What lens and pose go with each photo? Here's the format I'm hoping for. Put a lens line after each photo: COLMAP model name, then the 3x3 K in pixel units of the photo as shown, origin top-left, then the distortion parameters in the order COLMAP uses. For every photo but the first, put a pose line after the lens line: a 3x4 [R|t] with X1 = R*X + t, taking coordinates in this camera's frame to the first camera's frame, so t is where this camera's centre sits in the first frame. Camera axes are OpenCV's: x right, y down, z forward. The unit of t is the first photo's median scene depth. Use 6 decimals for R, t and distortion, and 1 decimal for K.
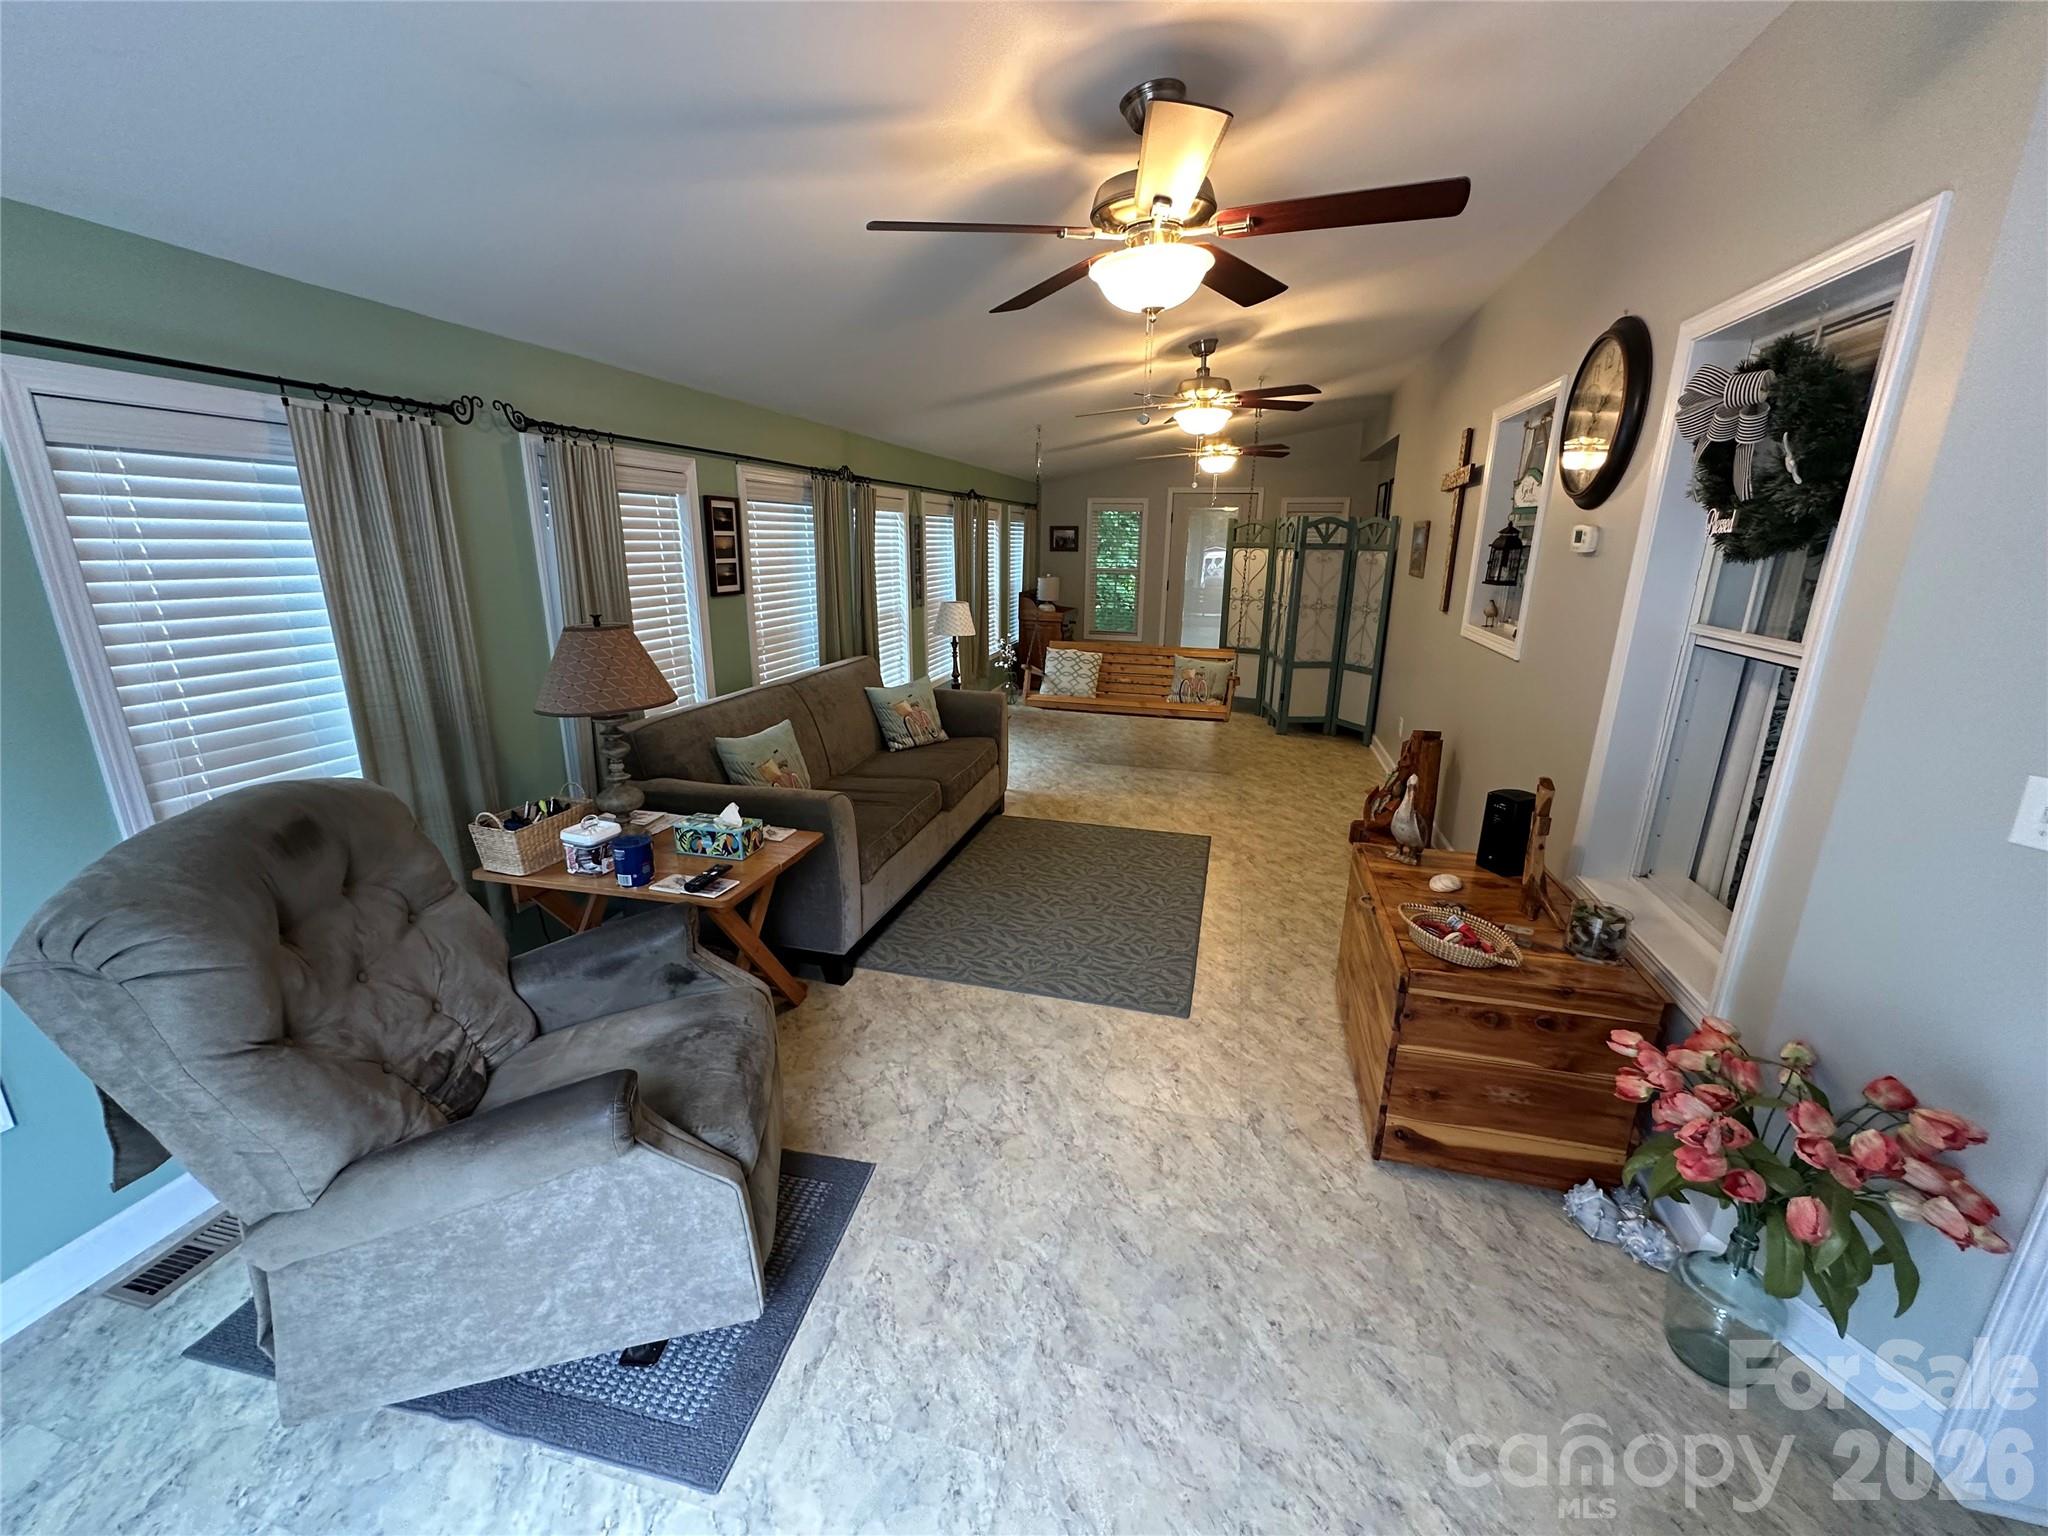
lens RADIAL K [[818.6, 0, 1025.9], [0, 818.6, 767.6], [0, 0, 1]] dist [-0.002410, -0.000034]
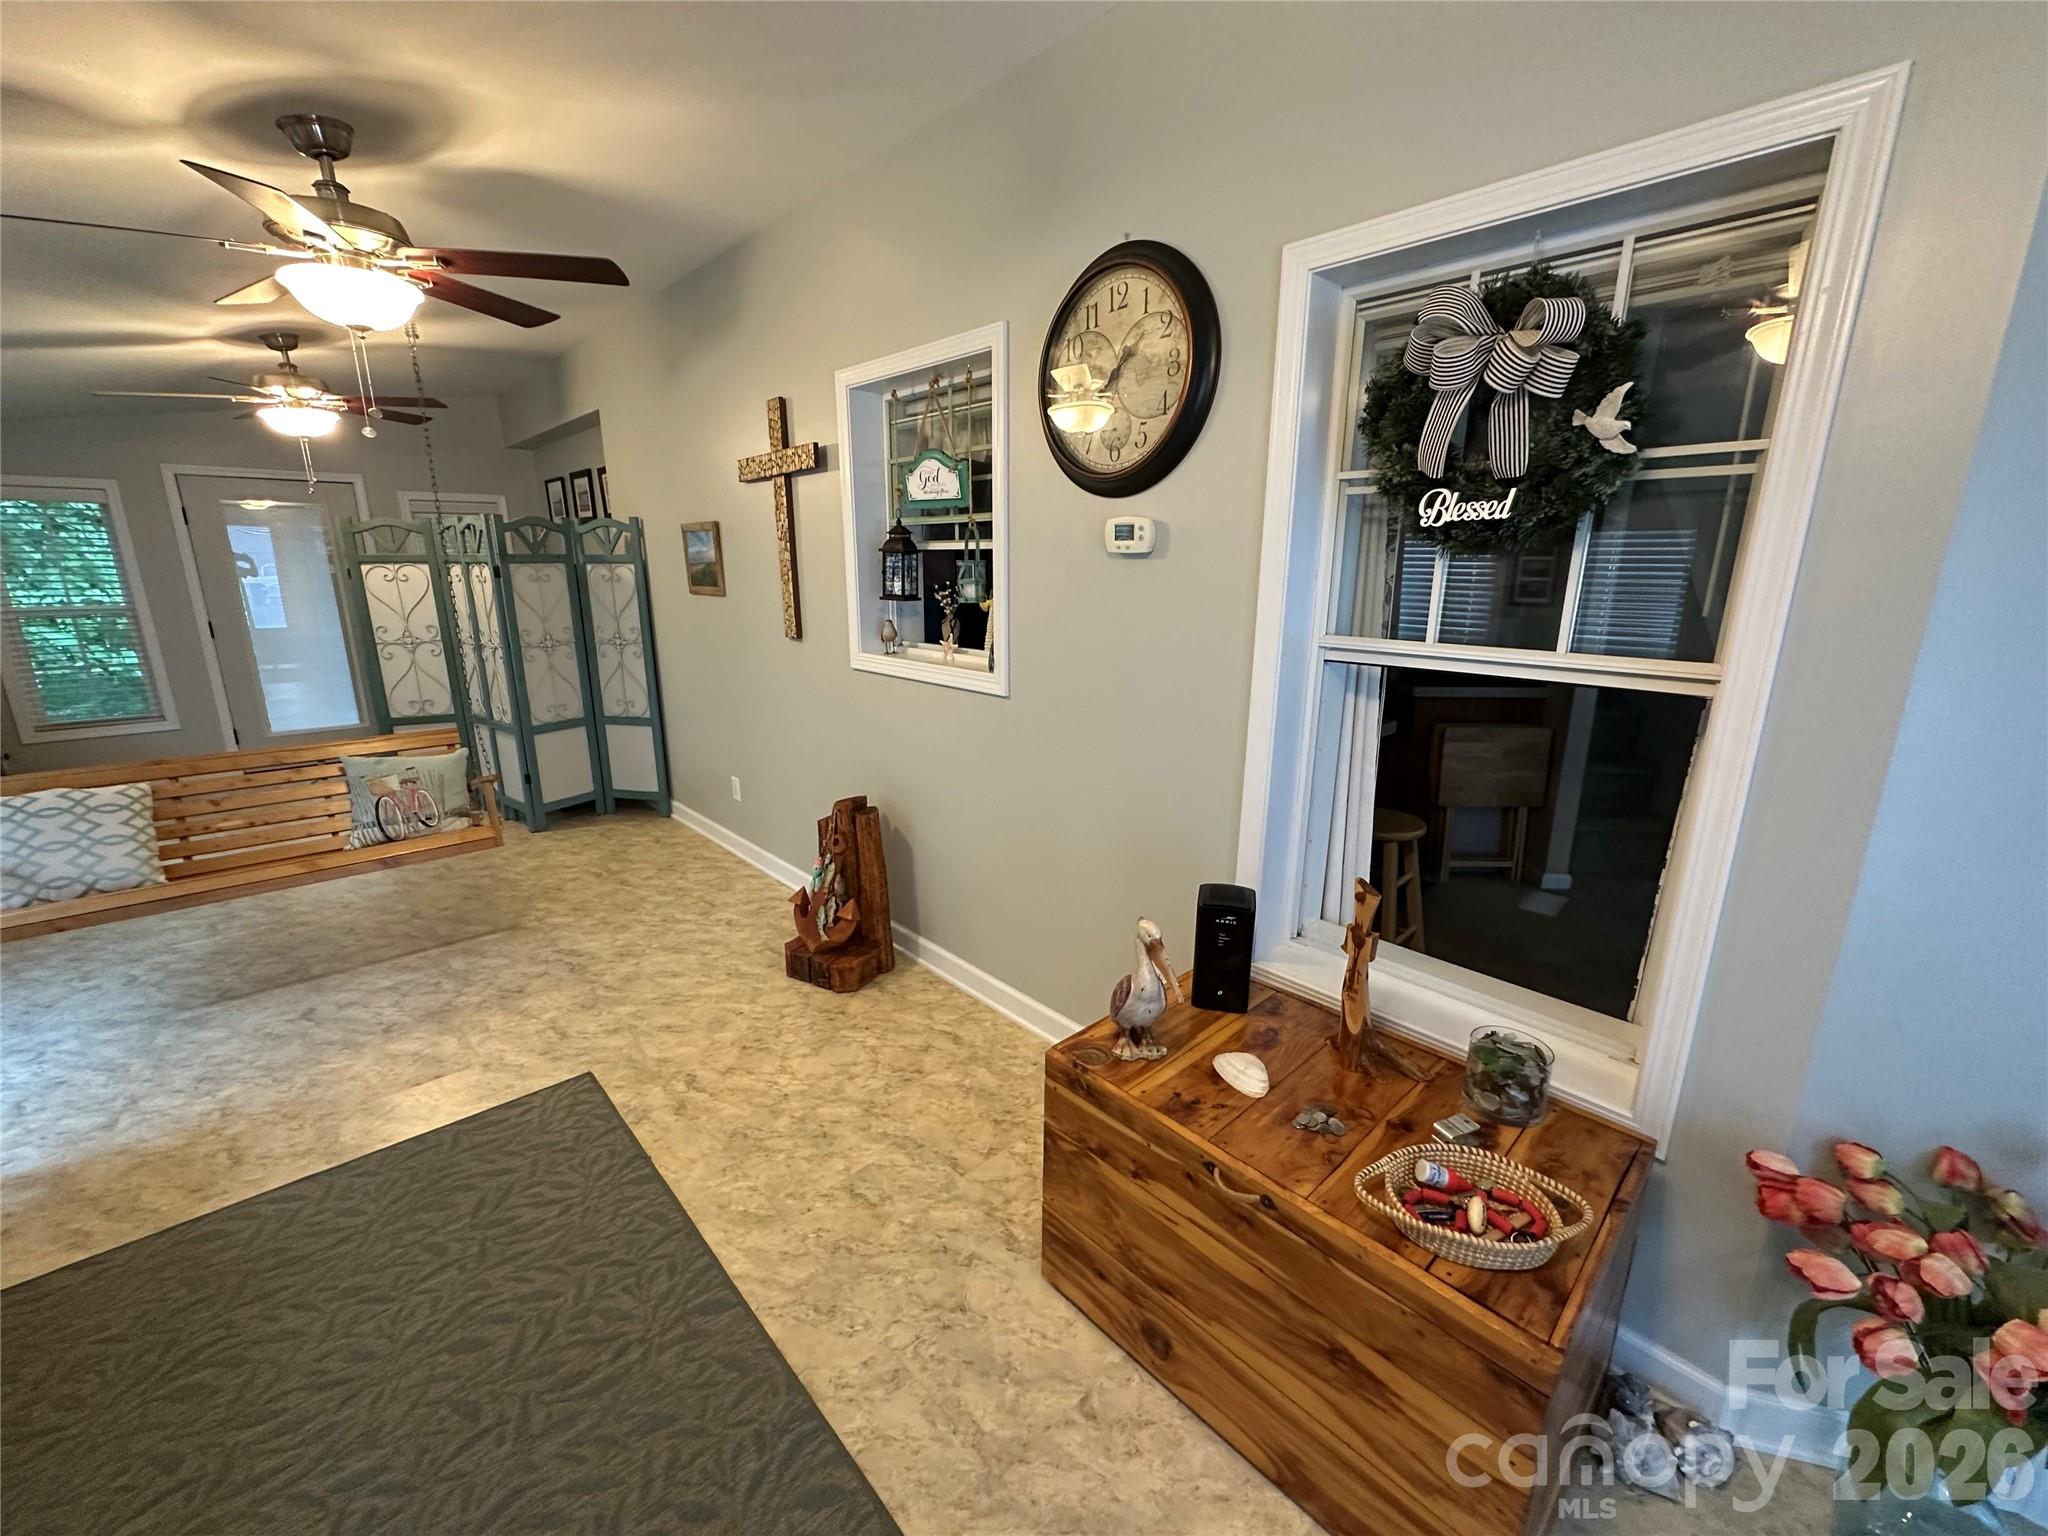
lens RADIAL K [[818.6, 0, 1026.1], [0, 818.6, 768.1], [0, 0, 1]] dist [-0.002410, -0.000034]
pose [[0.540023, -0.216423, 0.813349, -0.017889], [0.231976, 0.967216, 0.103345, -0.082622], [-0.809050, 0.132868, 0.572524, 0.324221]]
